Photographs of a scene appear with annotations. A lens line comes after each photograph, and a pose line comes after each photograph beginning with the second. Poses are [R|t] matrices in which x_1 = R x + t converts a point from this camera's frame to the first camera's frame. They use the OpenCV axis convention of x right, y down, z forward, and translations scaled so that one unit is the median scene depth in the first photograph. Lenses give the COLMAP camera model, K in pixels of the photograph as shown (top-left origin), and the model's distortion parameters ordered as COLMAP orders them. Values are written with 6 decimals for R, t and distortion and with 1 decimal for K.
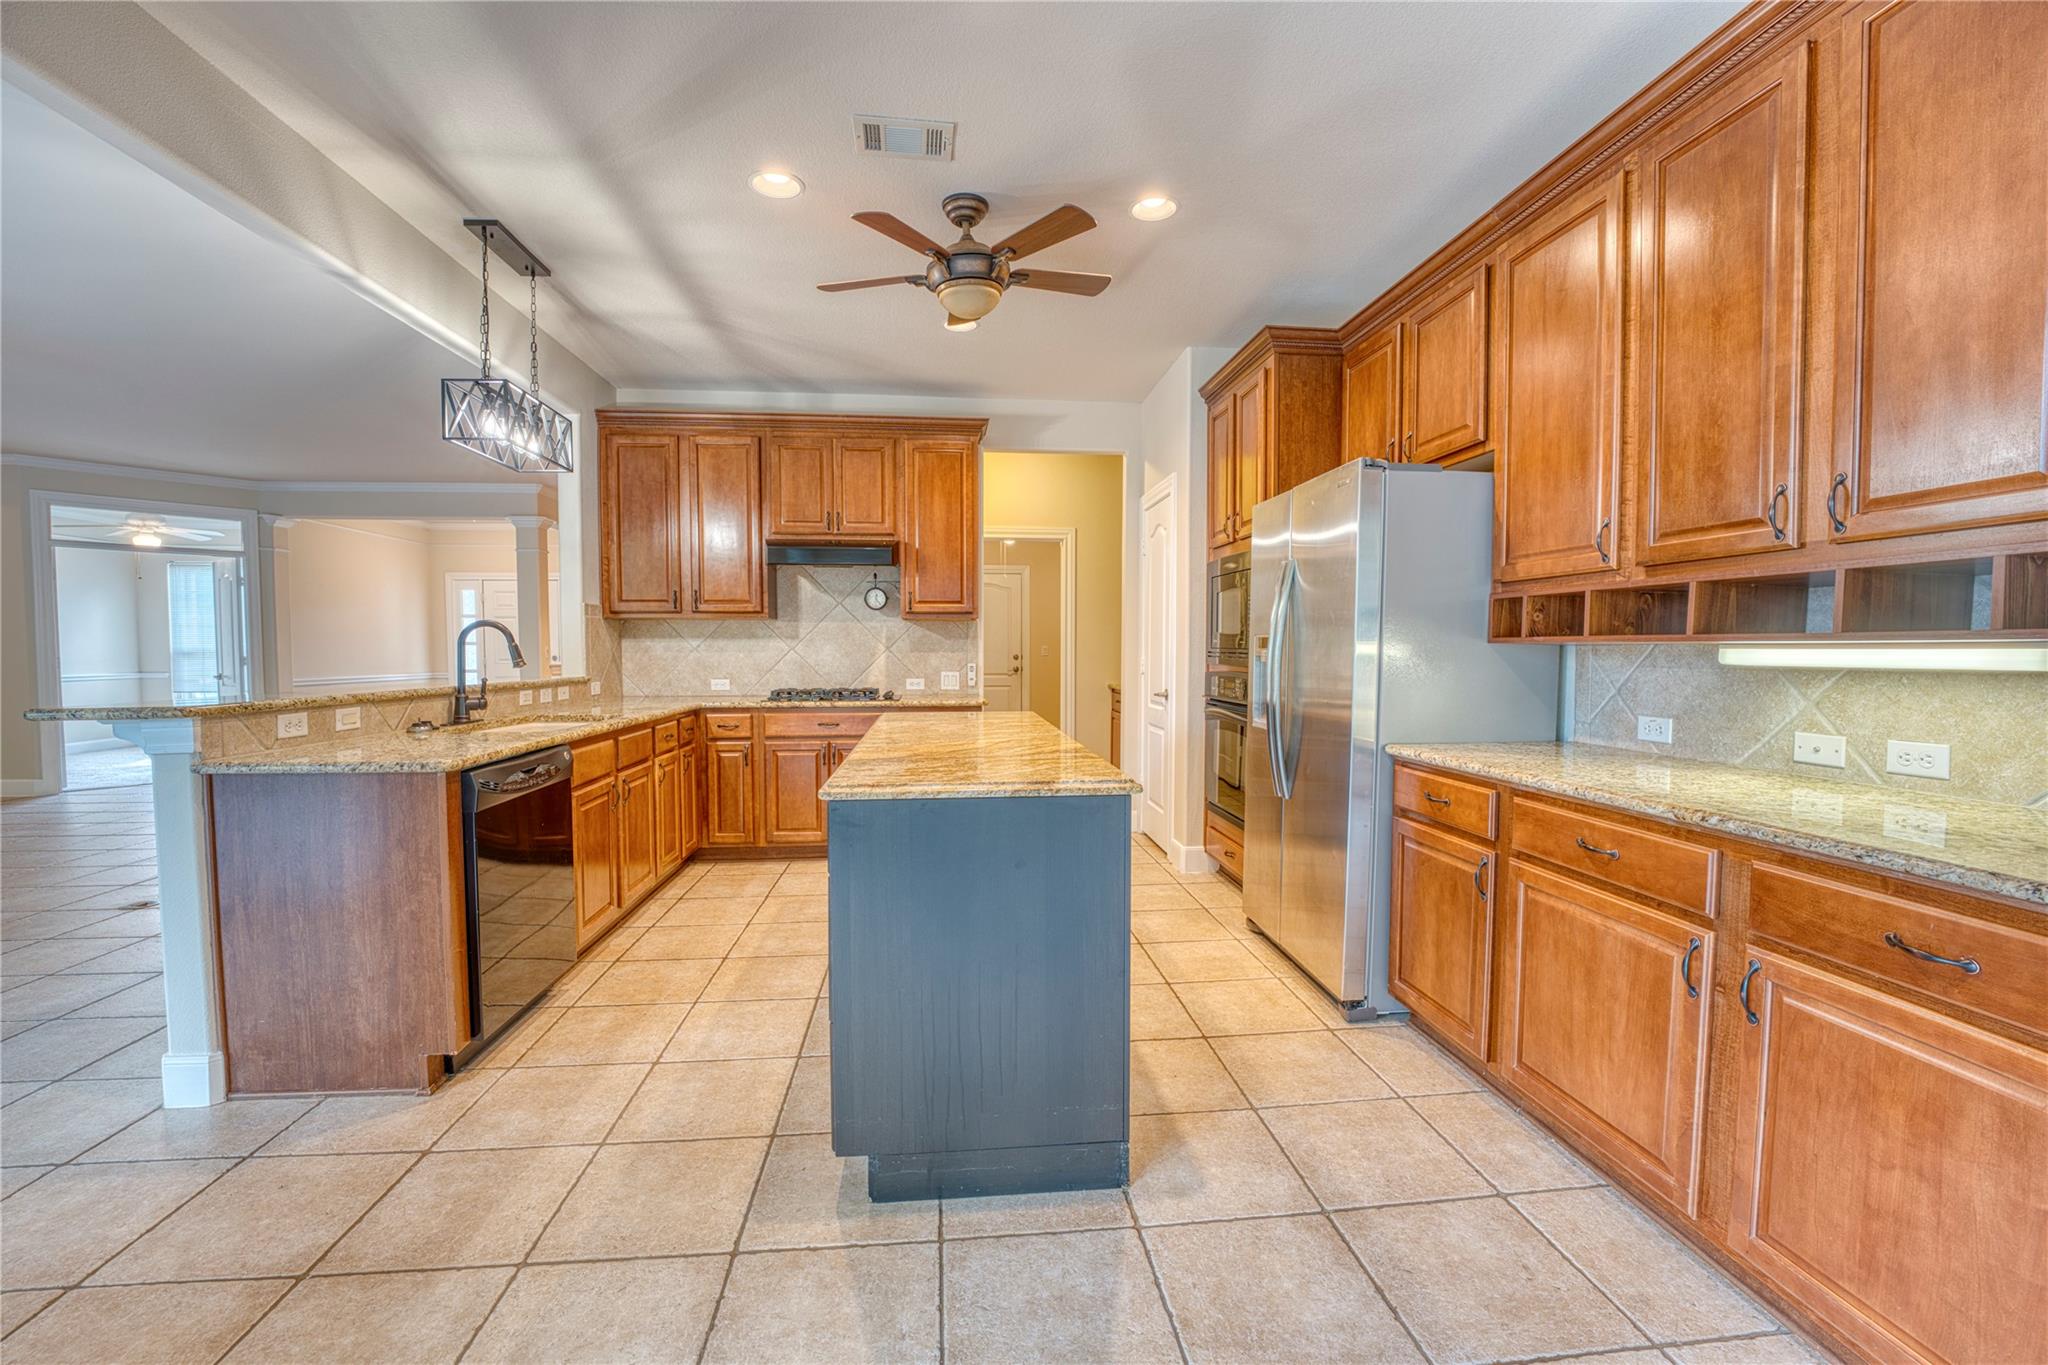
lens RADIAL K [[825.7, 0, 1002.3], [0, 825.7, 680.6], [0, 0, 1]] dist [-0.025138, 0.000265]
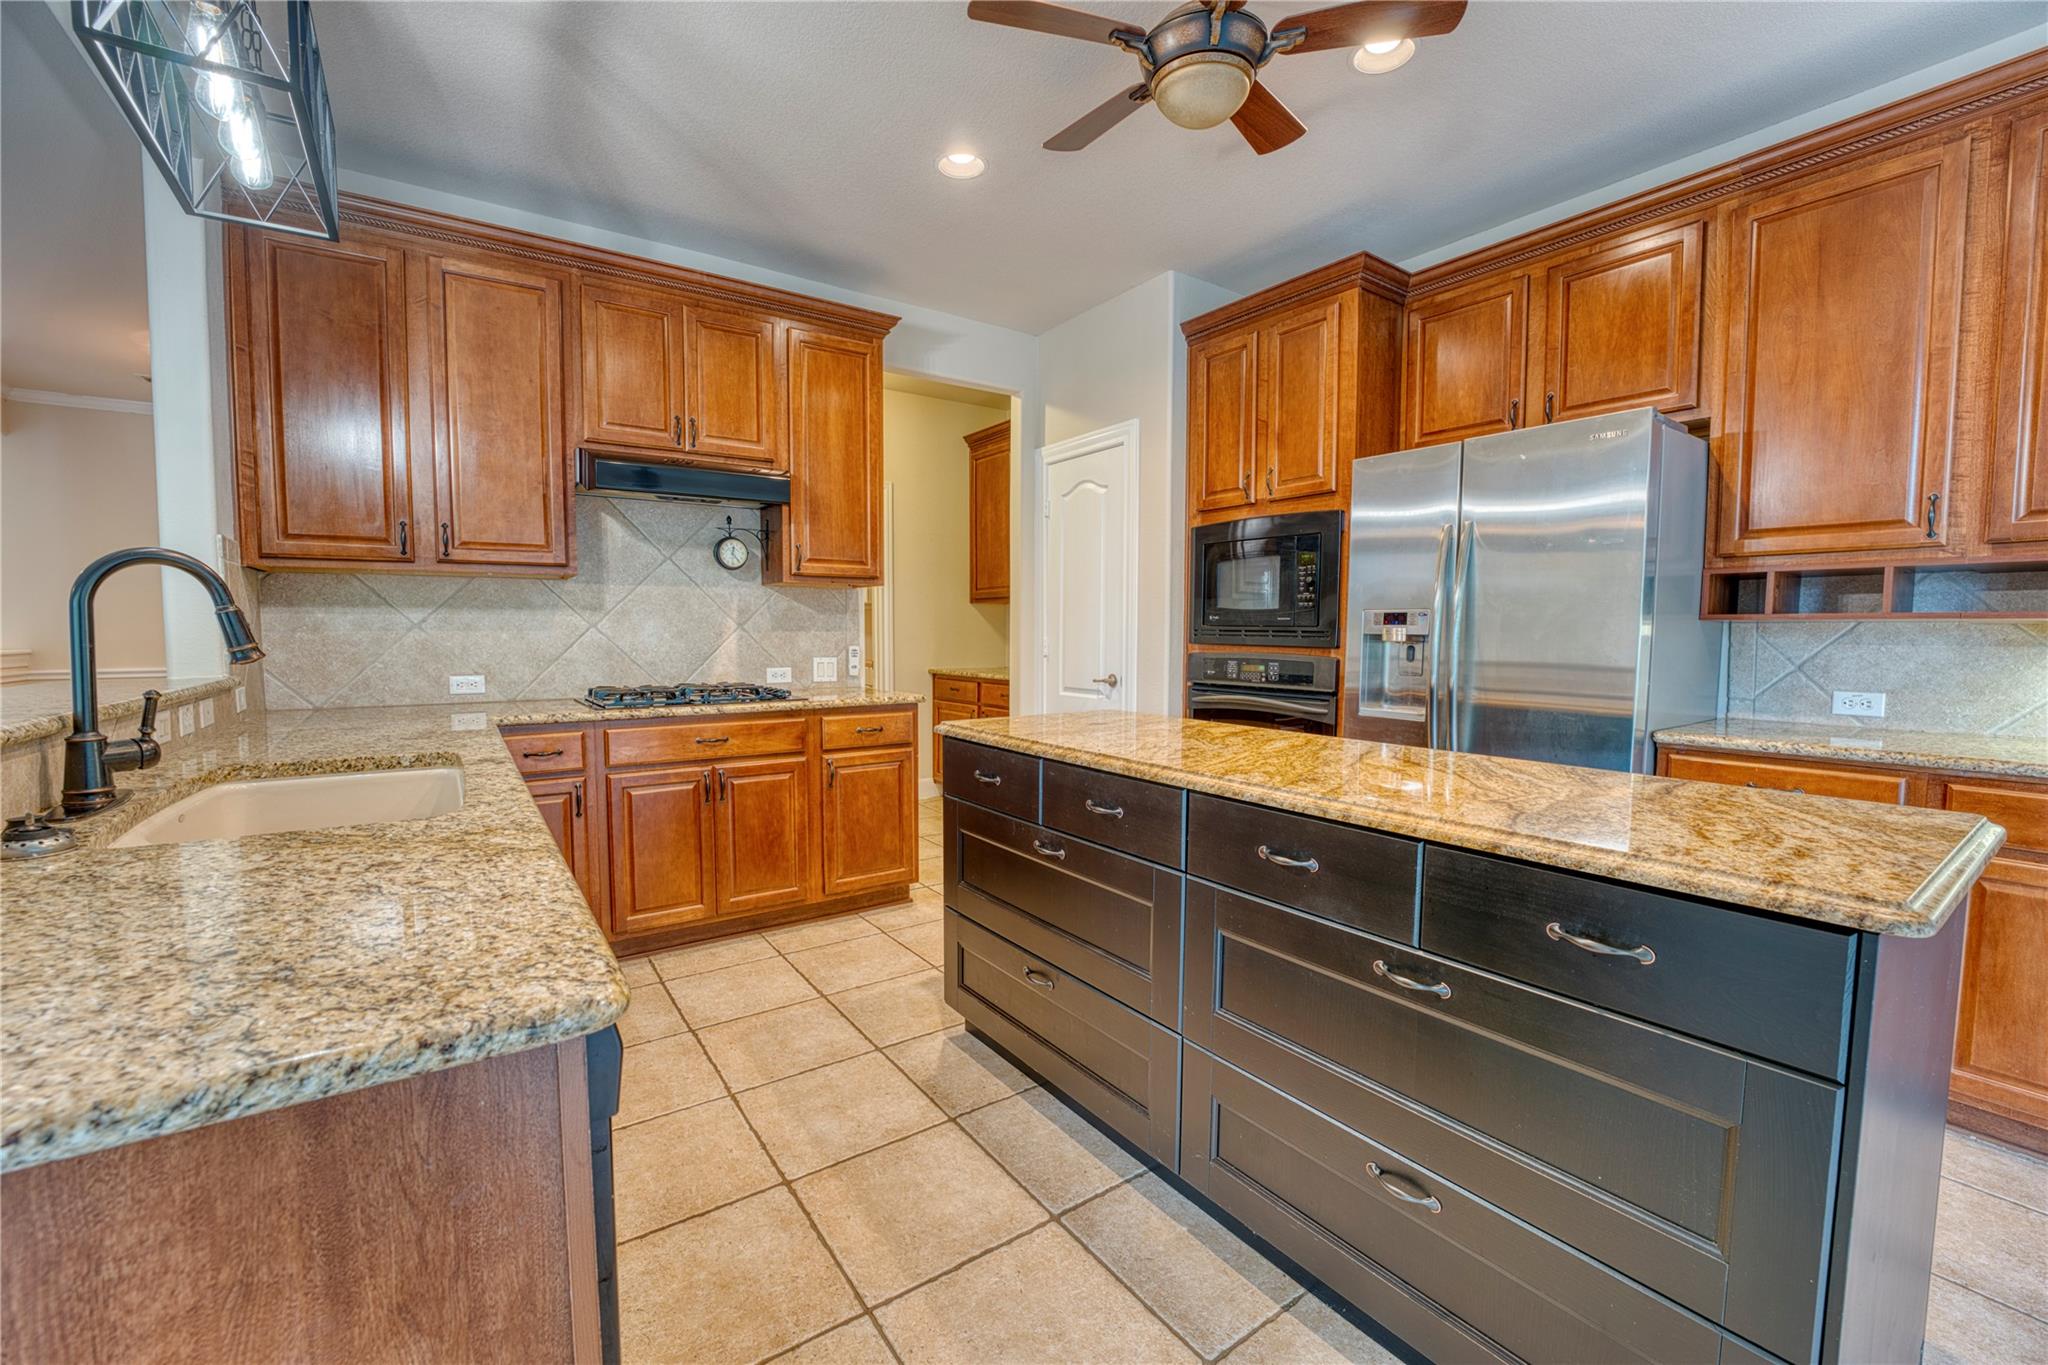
lens RADIAL K [[825.7, 0, 1002.7], [0, 825.7, 680.2], [0, 0, 1]] dist [-0.025138, 0.000265]
pose [[0.873834, -0.028063, 0.485413, -0.308068], [0.017460, 0.999500, 0.026352, -0.007632], [-0.485910, -0.014552, 0.873888, 0.299769]]
